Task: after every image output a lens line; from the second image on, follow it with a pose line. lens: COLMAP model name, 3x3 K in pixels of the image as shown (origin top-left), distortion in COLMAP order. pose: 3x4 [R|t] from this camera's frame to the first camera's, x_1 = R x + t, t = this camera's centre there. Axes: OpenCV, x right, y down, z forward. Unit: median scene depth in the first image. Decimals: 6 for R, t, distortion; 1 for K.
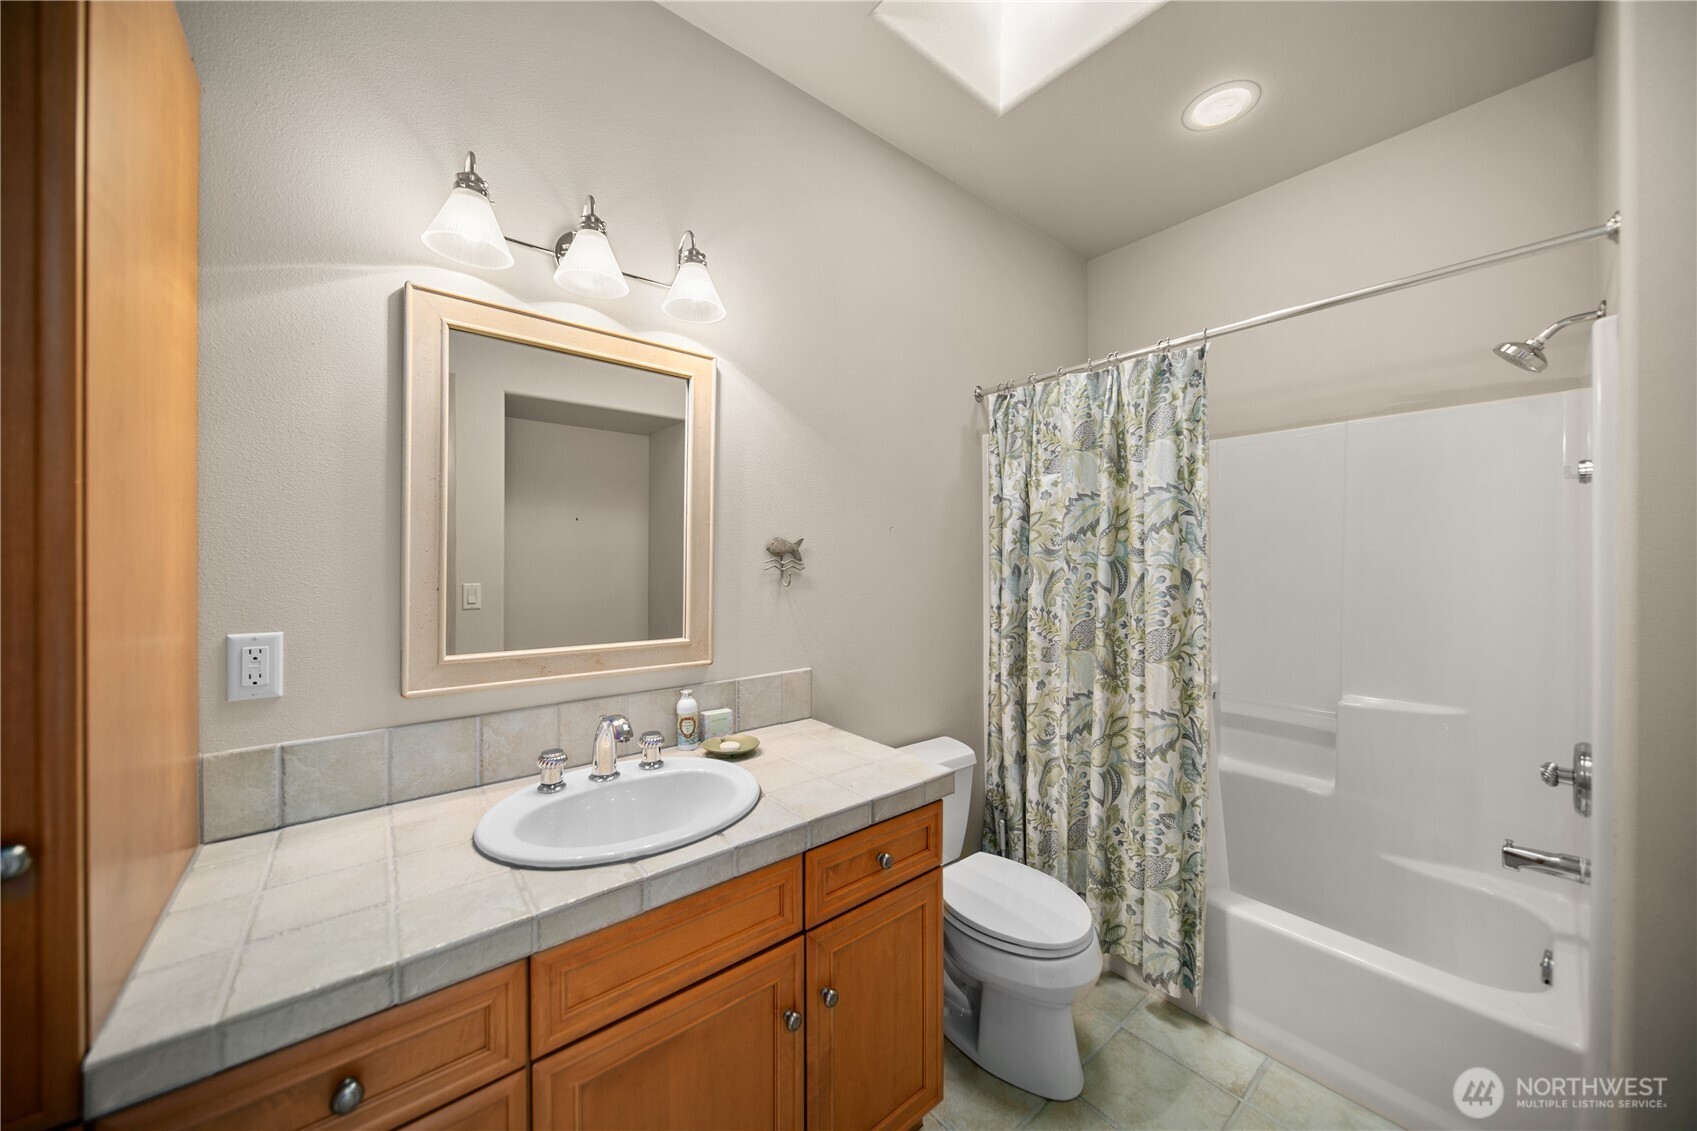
lens RADIAL K [[596.9, 0, 848.5], [0, 596.9, 565.5], [0, 0, 1]] dist [0.000214, -0.000046]
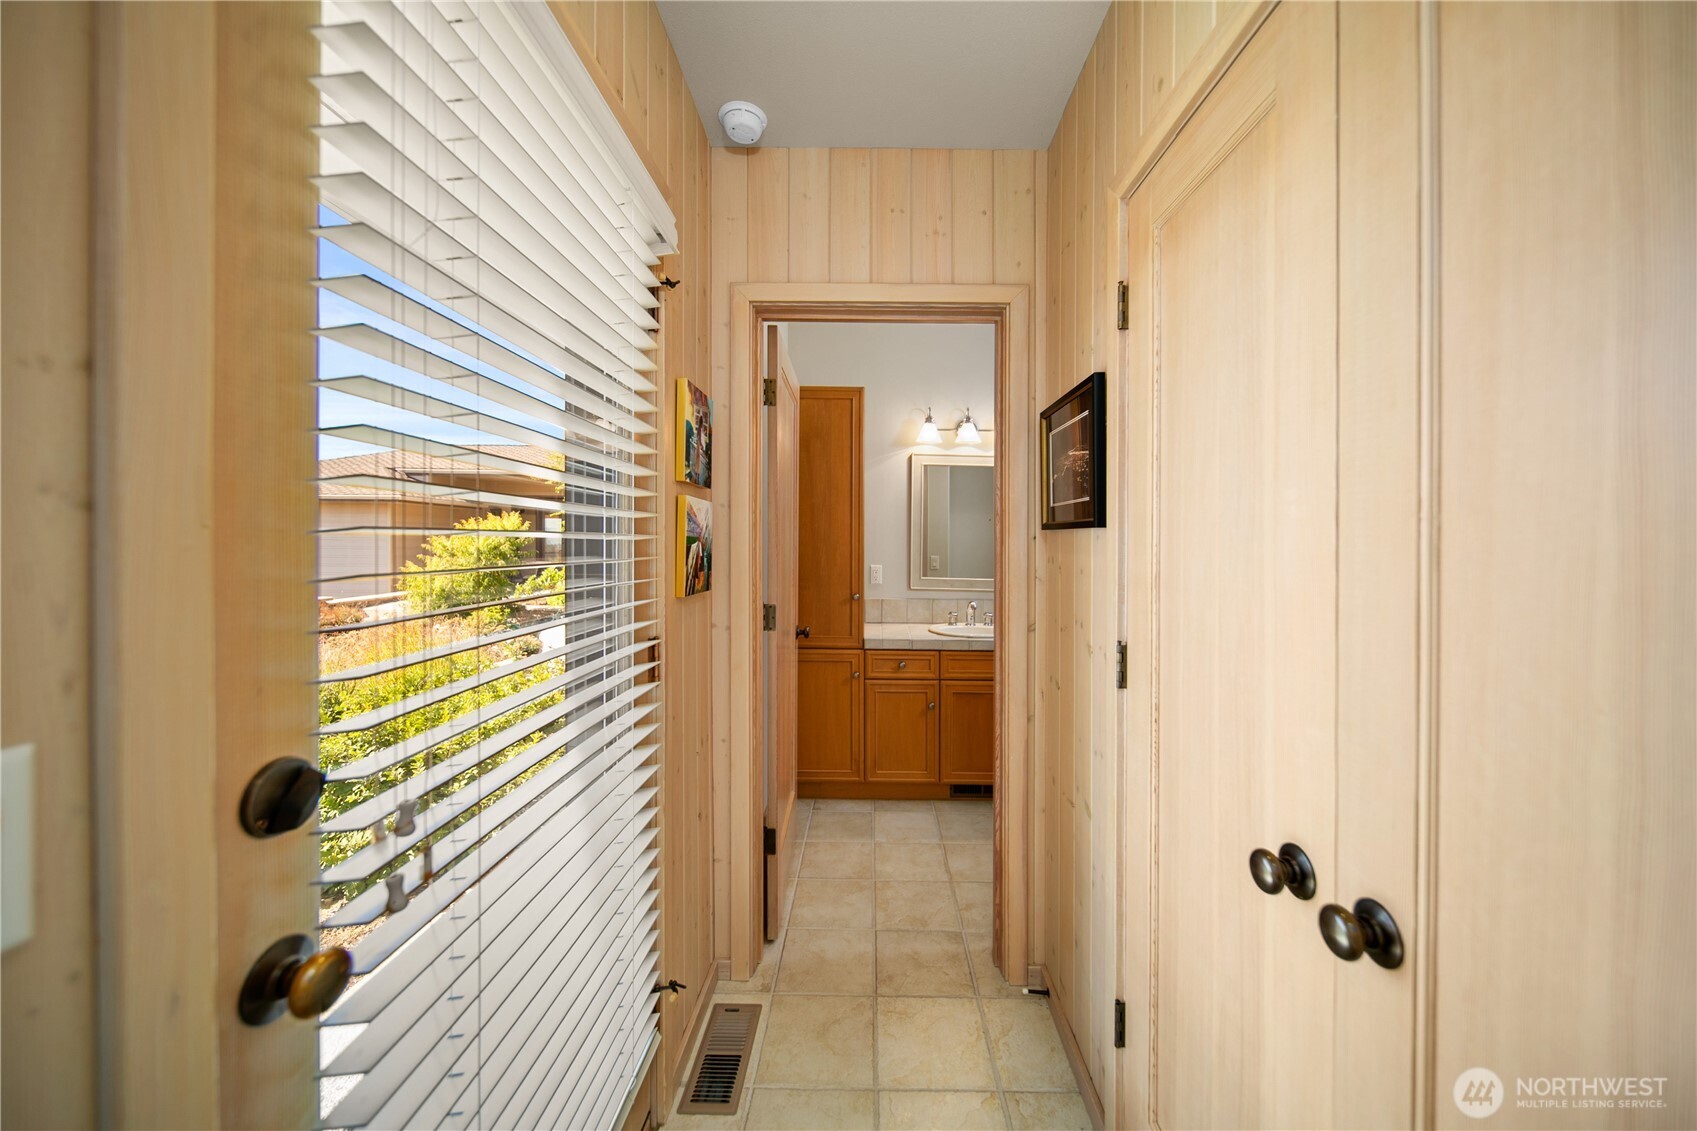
lens RADIAL K [[828.8, 0, 848.5], [0, 828.8, 565.5], [0, 0, 1]] dist [0.000672, -0.000539]
pose [[0.771676, 0.005486, -0.635993, 1.568834], [-0.005849, 0.999982, 0.001528, 0.090086], [0.635989, 0.002540, 0.771694, -2.272878]]
